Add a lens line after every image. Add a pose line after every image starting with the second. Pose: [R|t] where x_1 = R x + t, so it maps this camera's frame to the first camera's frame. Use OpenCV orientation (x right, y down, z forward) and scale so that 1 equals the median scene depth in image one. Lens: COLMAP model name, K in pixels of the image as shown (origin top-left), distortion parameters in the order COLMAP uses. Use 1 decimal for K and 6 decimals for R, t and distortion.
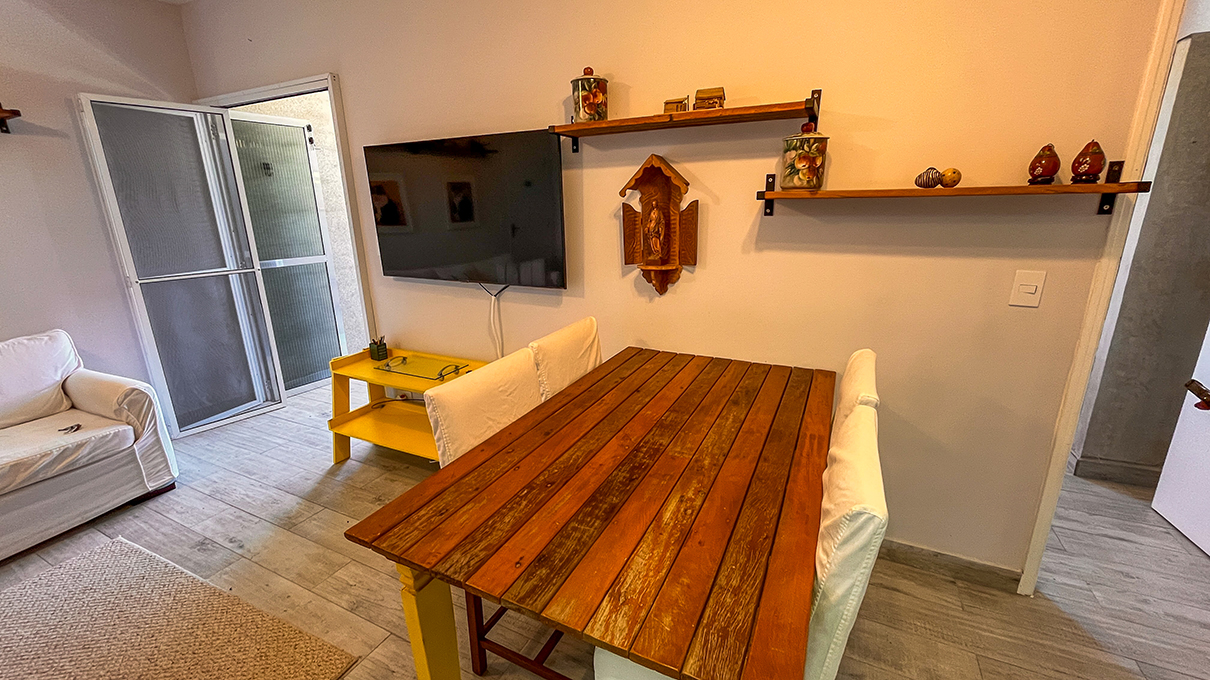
lens RADIAL K [[490.0, 0, 602.7], [0, 490.0, 340.8], [0, 0, 1]] dist [0.000170, 0.000051]
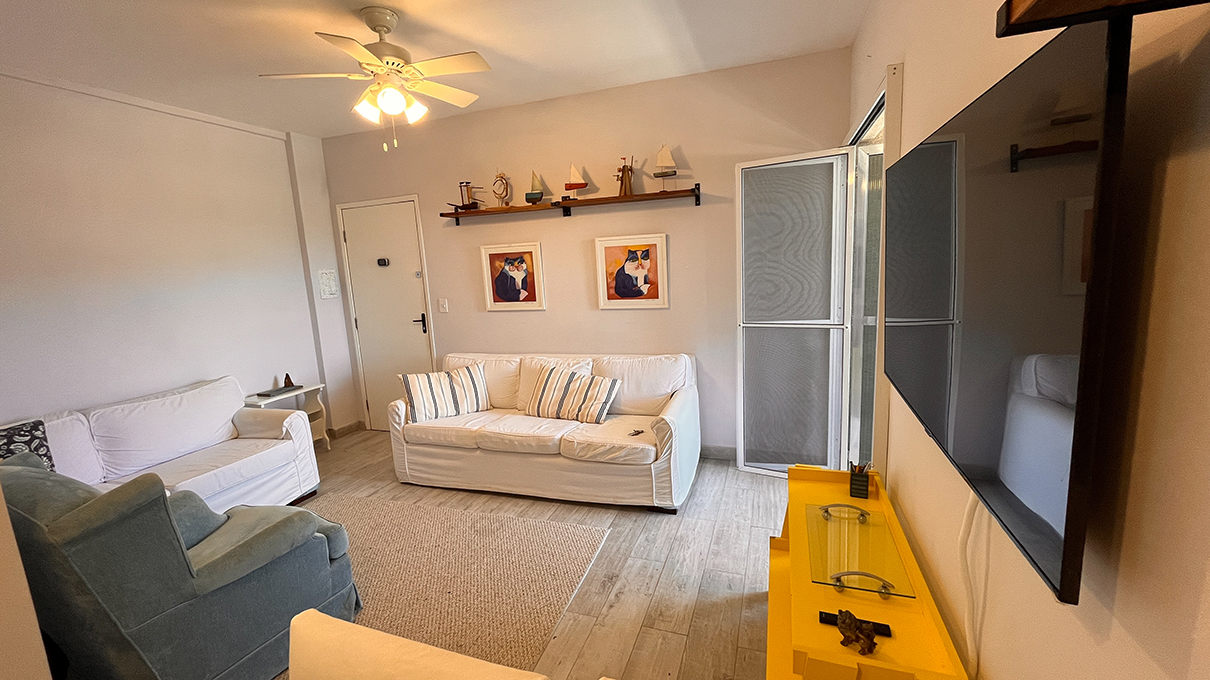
lens RADIAL K [[483.2, 0, 608.2], [0, 483.2, 349.5], [0, 0, 1]] dist [-0.000456, -0.000015]
pose [[0.132174, 0.181298, -0.974506, 0.105725], [-0.226508, 0.962643, 0.148369, -0.206217], [0.965000, 0.201123, 0.168302, 0.685643]]
